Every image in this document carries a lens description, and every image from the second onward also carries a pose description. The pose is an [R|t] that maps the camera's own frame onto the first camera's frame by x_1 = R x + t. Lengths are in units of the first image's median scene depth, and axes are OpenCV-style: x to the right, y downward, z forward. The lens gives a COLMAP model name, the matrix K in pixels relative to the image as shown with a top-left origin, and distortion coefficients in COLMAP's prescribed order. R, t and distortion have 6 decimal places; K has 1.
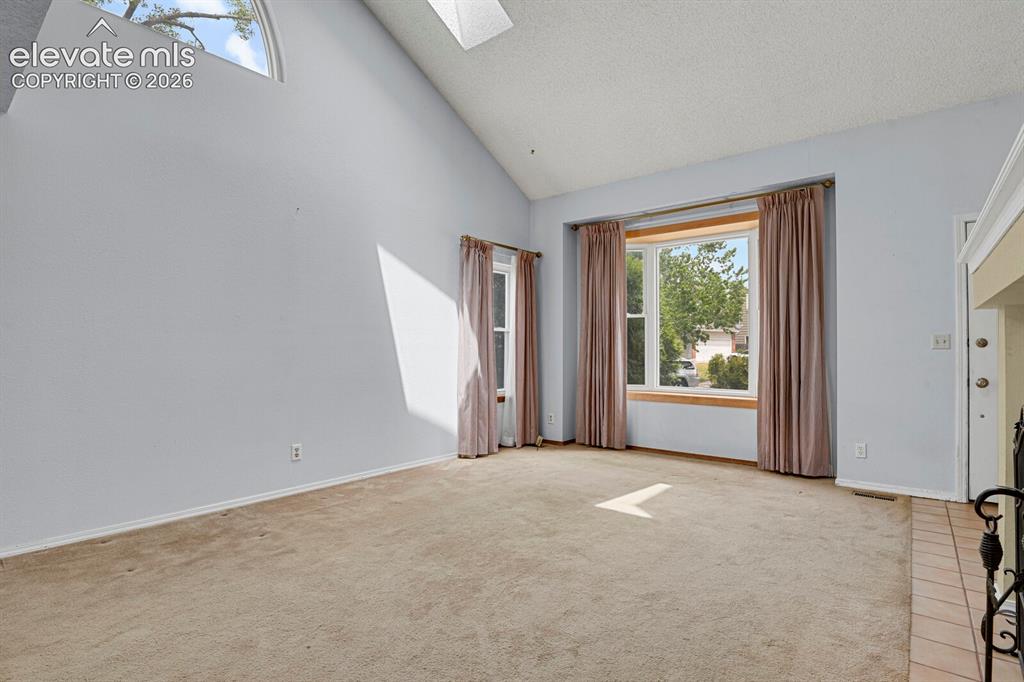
lens RADIAL K [[493.8, 0, 525.1], [0, 493.8, 338.3], [0, 0, 1]] dist [-0.025595, -0.000686]
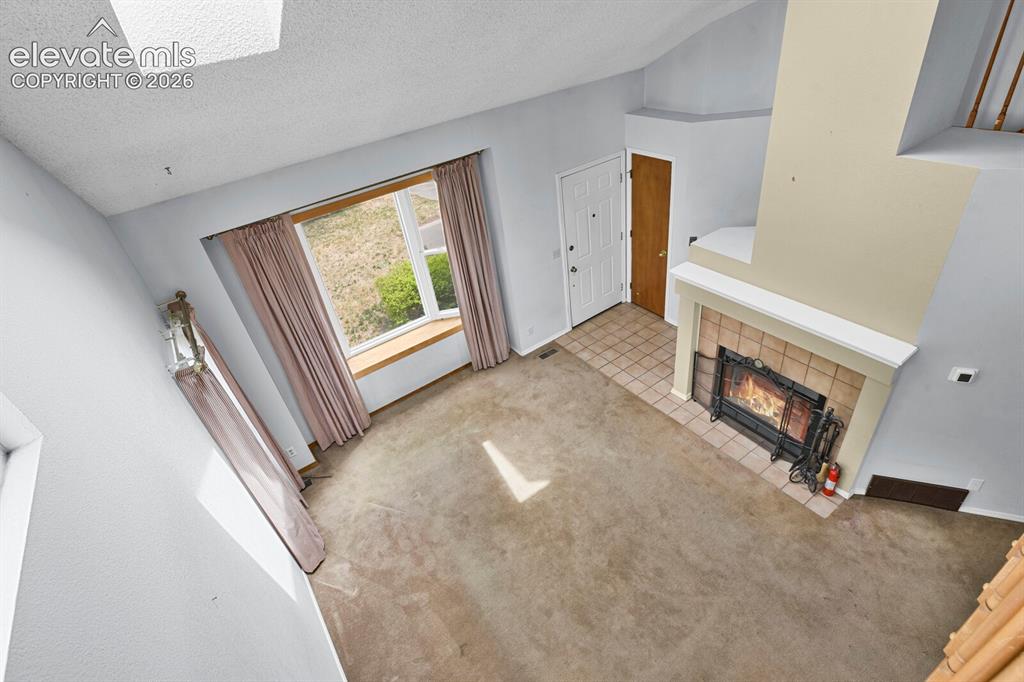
lens RADIAL K [[494.4, 0, 512.0], [0, 494.4, 341.0], [0, 0, 1]] dist [-0.027493, -0.000768]
pose [[0.295448, -0.579093, 0.759843, -0.588900], [0.109434, 0.810627, 0.575246, -0.704265], [-0.949070, -0.086803, 0.302871, 0.605078]]
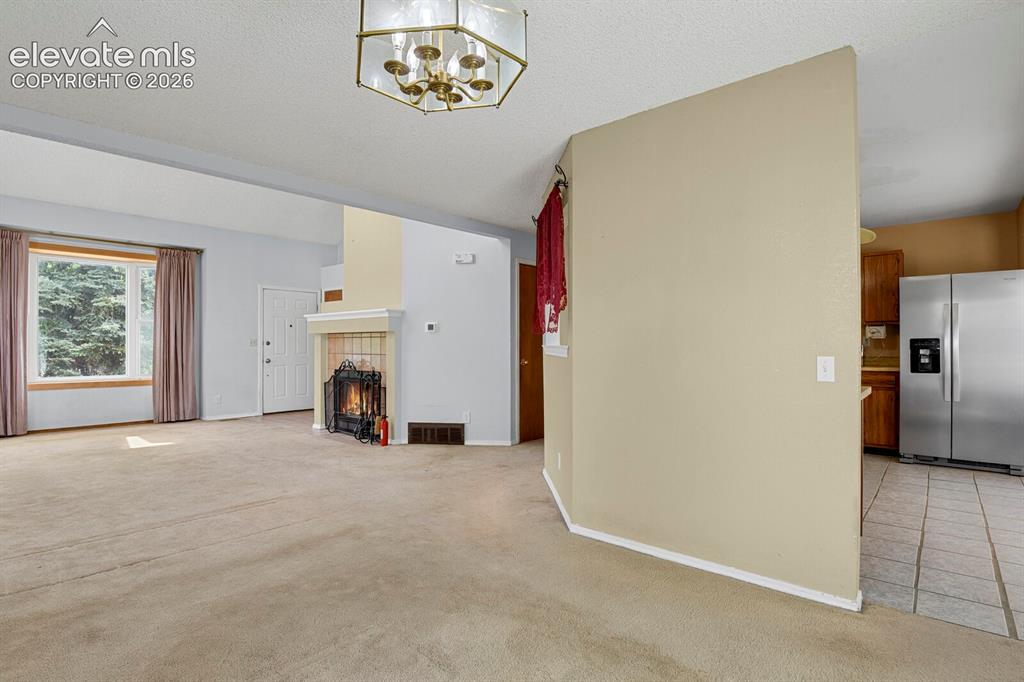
lens RADIAL K [[501.4, 0, 512.0], [0, 501.4, 341.0], [0, 0, 1]] dist [-0.027493, -0.005123]
pose [[0.054338, 0.004366, 0.998513, -1.241311], [-0.023930, 0.999709, -0.003069, -0.019575], [-0.998236, -0.023727, 0.054426, -0.252258]]
